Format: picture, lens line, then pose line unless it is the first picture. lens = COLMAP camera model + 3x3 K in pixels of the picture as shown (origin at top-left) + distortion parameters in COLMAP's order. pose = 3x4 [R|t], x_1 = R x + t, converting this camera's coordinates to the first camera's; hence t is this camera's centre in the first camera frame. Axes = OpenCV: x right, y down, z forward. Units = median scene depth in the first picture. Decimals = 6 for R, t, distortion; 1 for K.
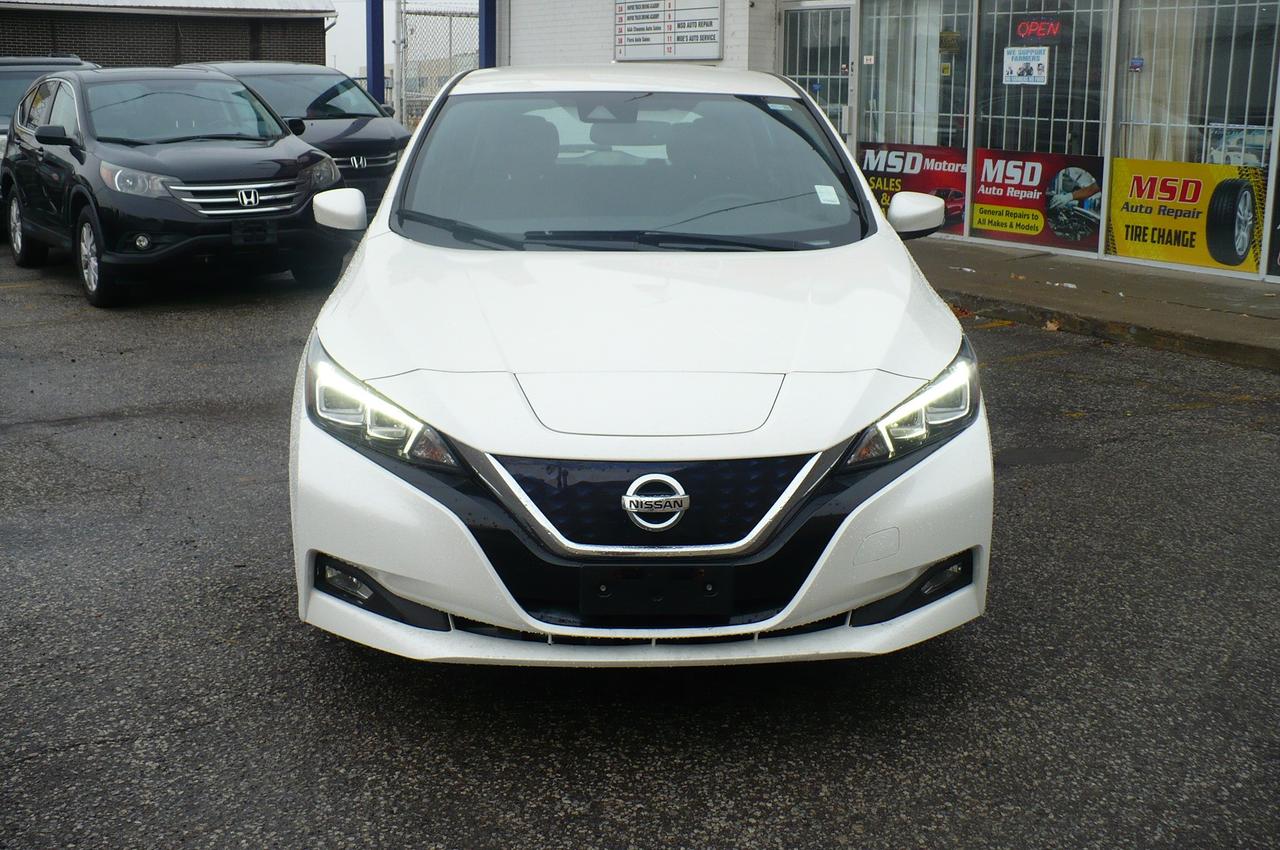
lens RADIAL K [[1397.9, 0, 640.4], [0, 1397.9, 378.5], [0, 0, 1]] dist [-0.270567, 0.404354]
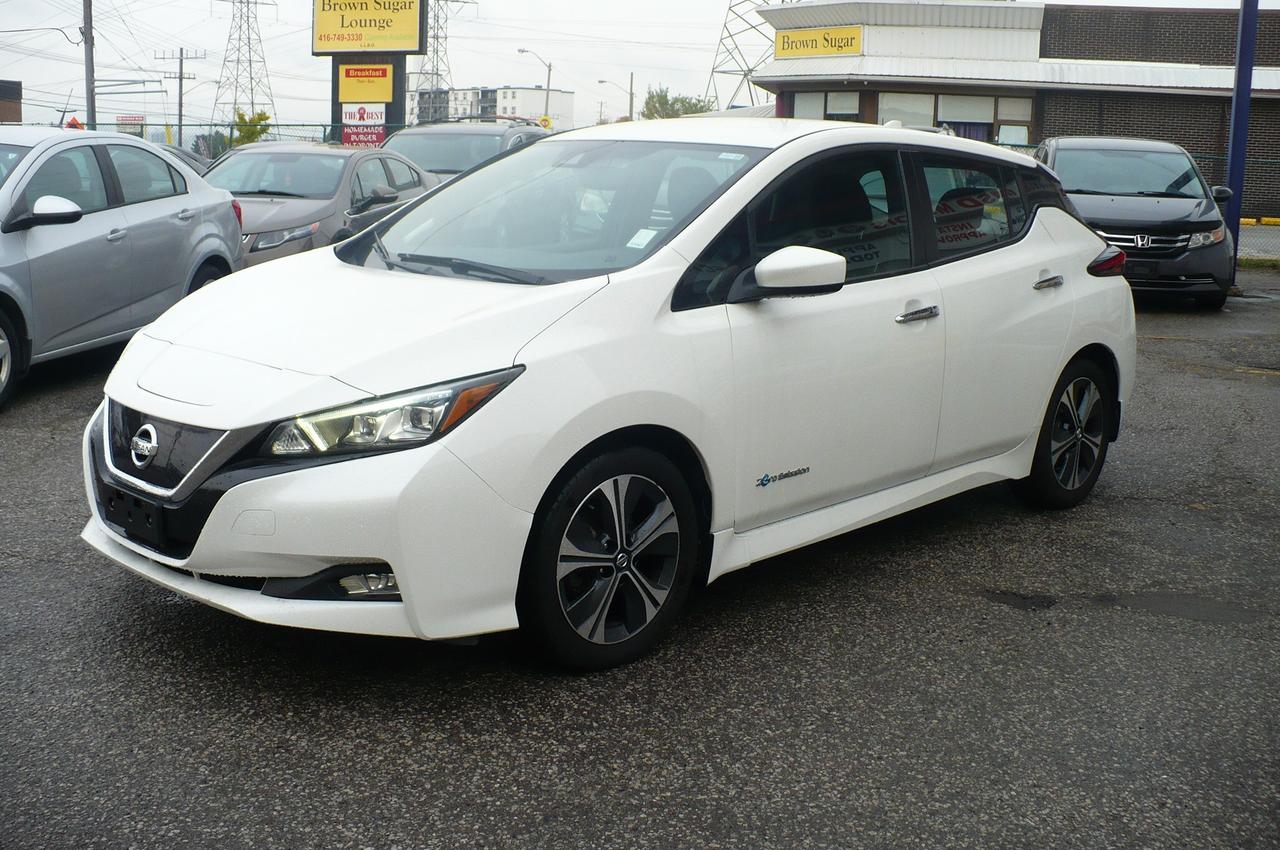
lens RADIAL K [[1397.9, 0, 640.4], [0, 1397.9, 378.5], [0, 0, 1]] dist [-0.270567, 0.404354]
pose [[0.692578, 0.122066, -0.710940, 0.384566], [-0.164344, 0.986360, 0.009255, -0.018774], [0.702373, 0.110429, 0.703191, 0.137446]]
